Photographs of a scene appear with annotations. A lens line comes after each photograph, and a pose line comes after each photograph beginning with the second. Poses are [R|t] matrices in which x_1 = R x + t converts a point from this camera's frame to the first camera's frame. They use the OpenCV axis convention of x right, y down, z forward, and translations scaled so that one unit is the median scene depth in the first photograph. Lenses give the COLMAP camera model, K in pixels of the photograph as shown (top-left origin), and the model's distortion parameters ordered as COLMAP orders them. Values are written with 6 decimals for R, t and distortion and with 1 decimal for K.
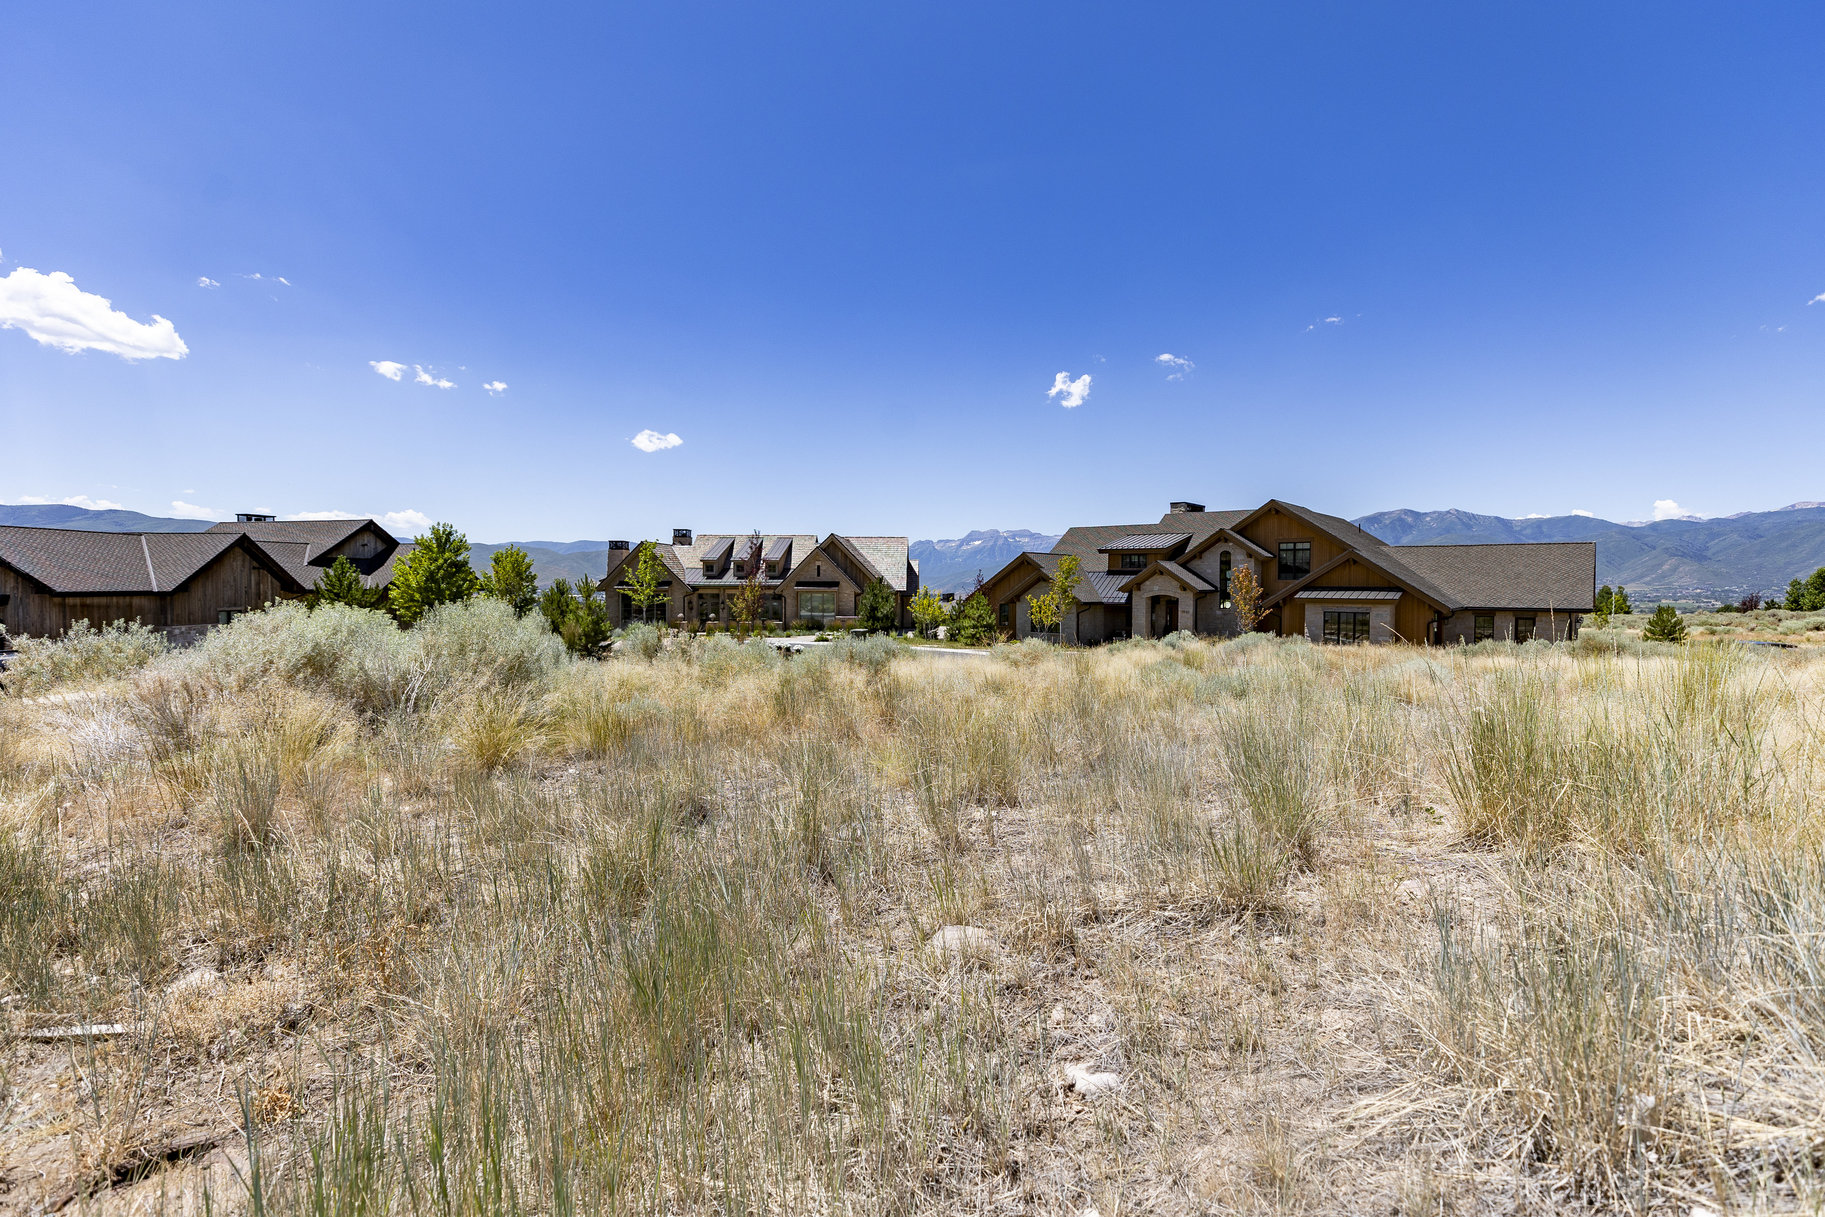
lens RADIAL K [[807.6, 0, 912.5], [0, 807.6, 608.5], [0, 0, 1]] dist [-0.001710, -0.000216]
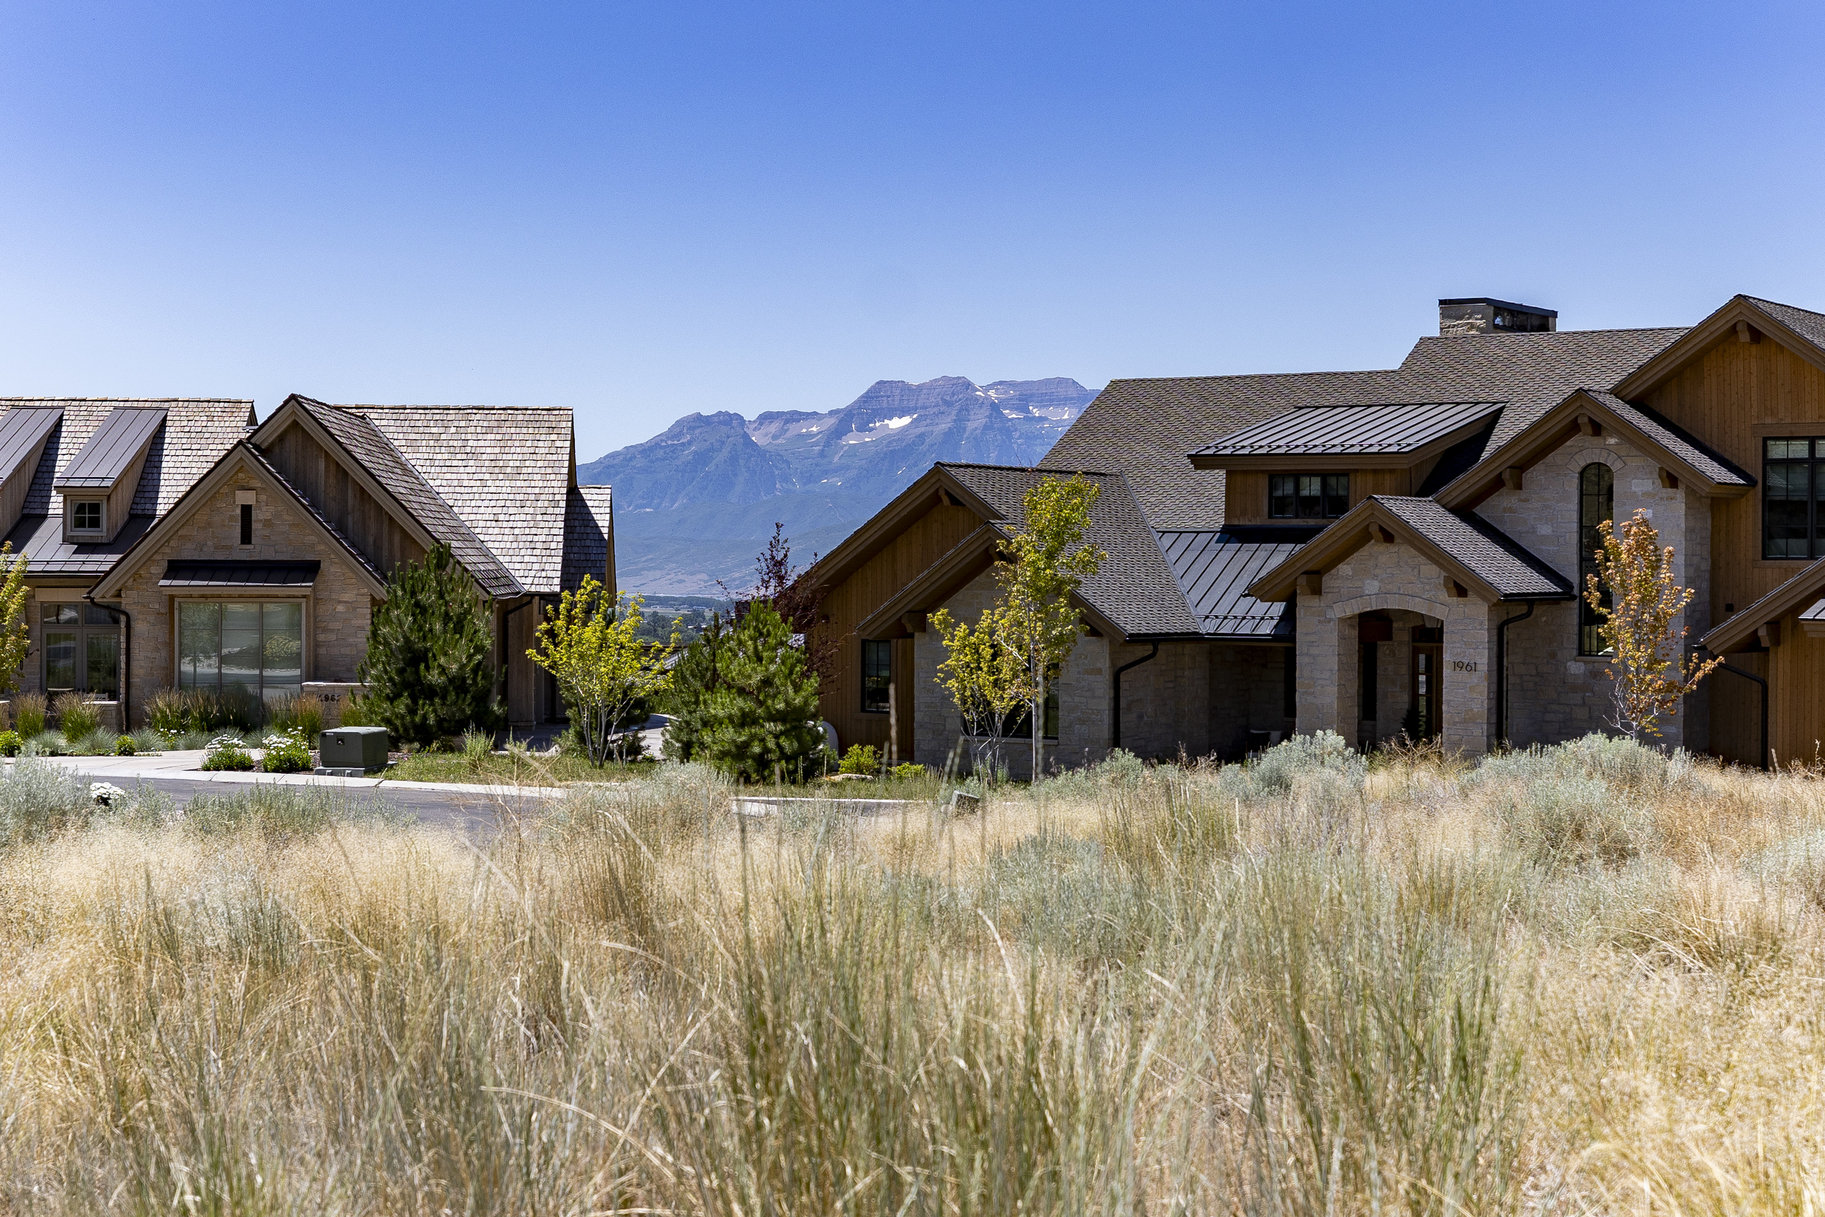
lens RADIAL K [[2823.4, 0, 912.5], [0, 2823.4, 608.5], [0, 0, 1]] dist [-0.050111, -0.137584]
pose [[0.996511, 0.000826, 0.083463, 0.043633], [0.000437, 0.999886, -0.015115, -0.001532], [-0.083465, 0.015098, 0.996396, -0.019773]]
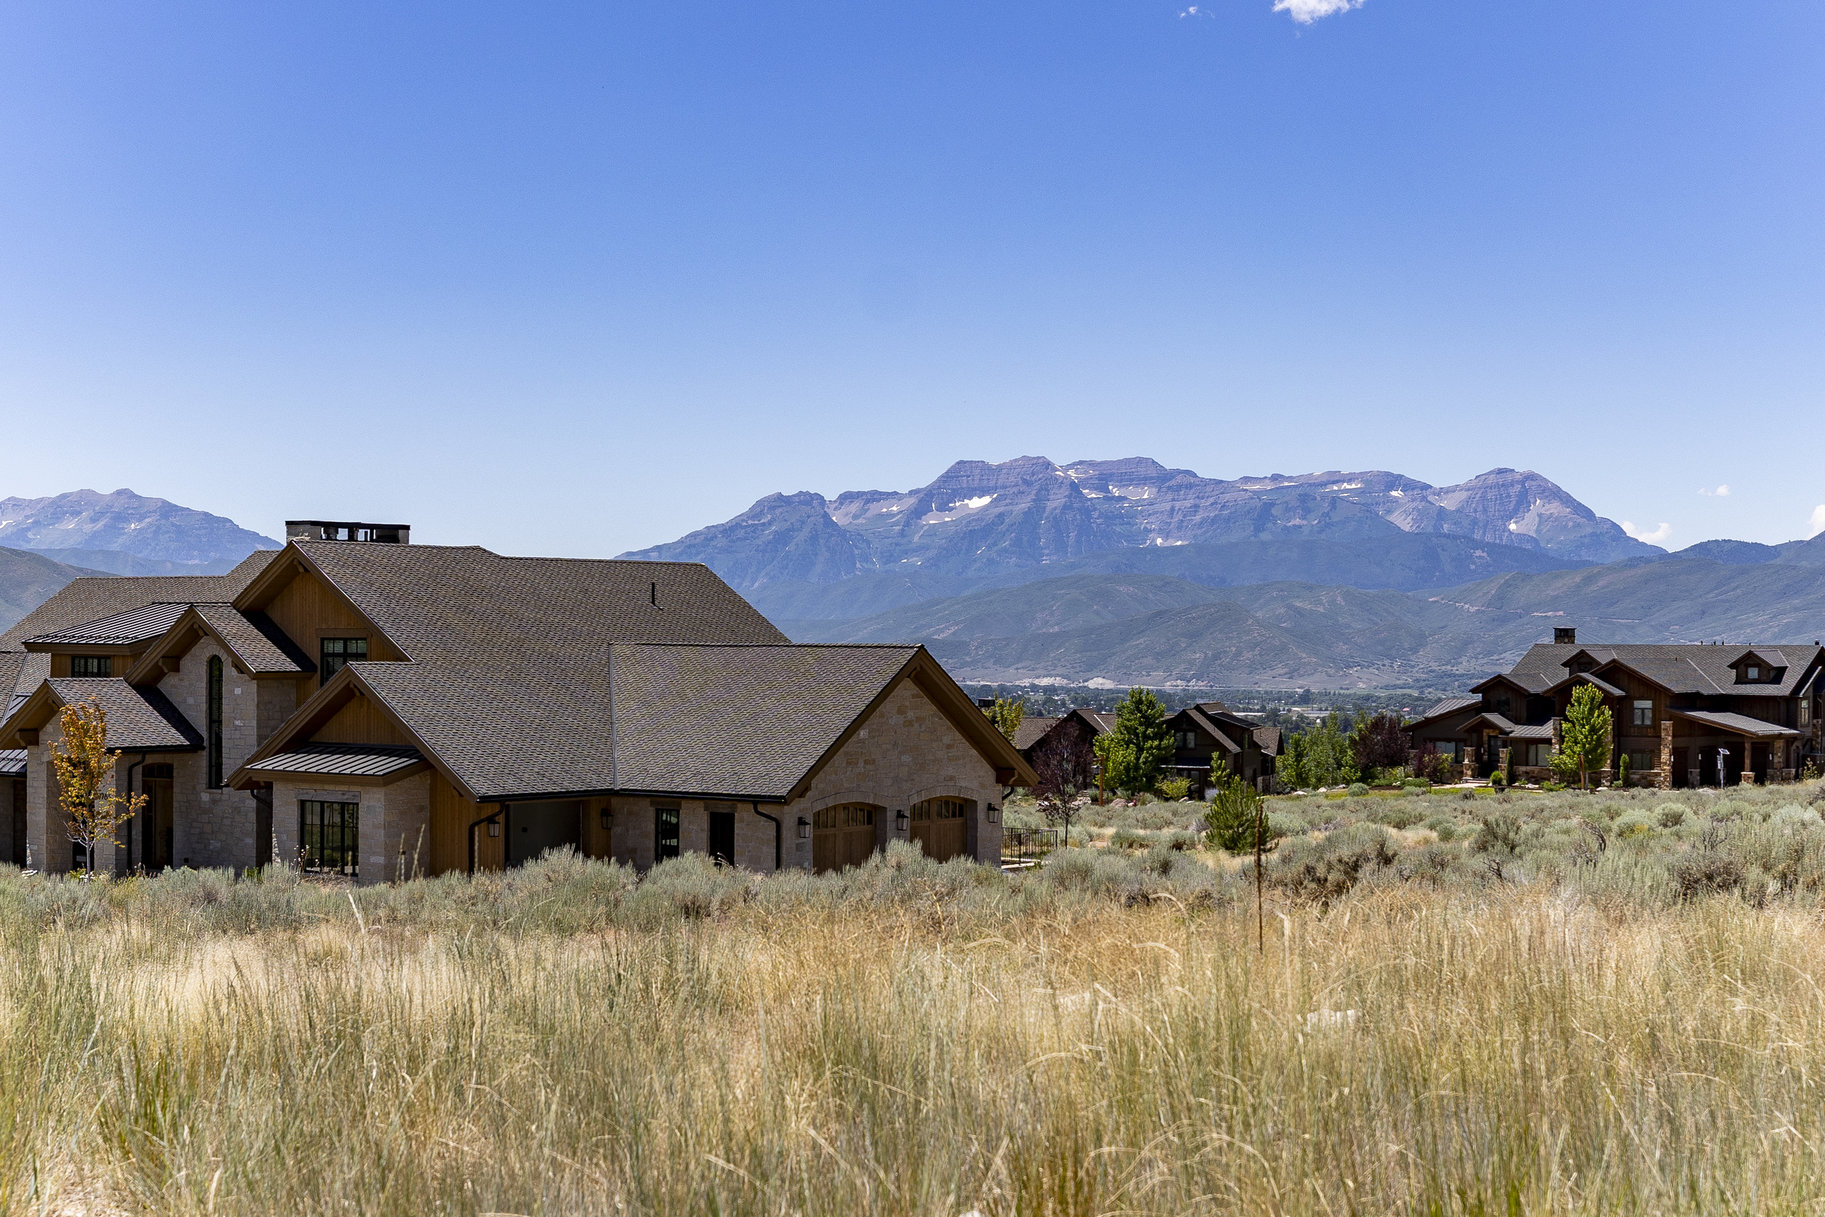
lens RADIAL K [[2823.4, 0, 912.5], [0, 2823.4, 608.5], [0, 0, 1]] dist [-0.050111, -0.137584]
pose [[0.998341, 0.002993, 0.057499, 0.627421], [-0.000483, 0.999049, -0.043610, -0.028643], [-0.057574, 0.043509, 0.997393, -0.493748]]
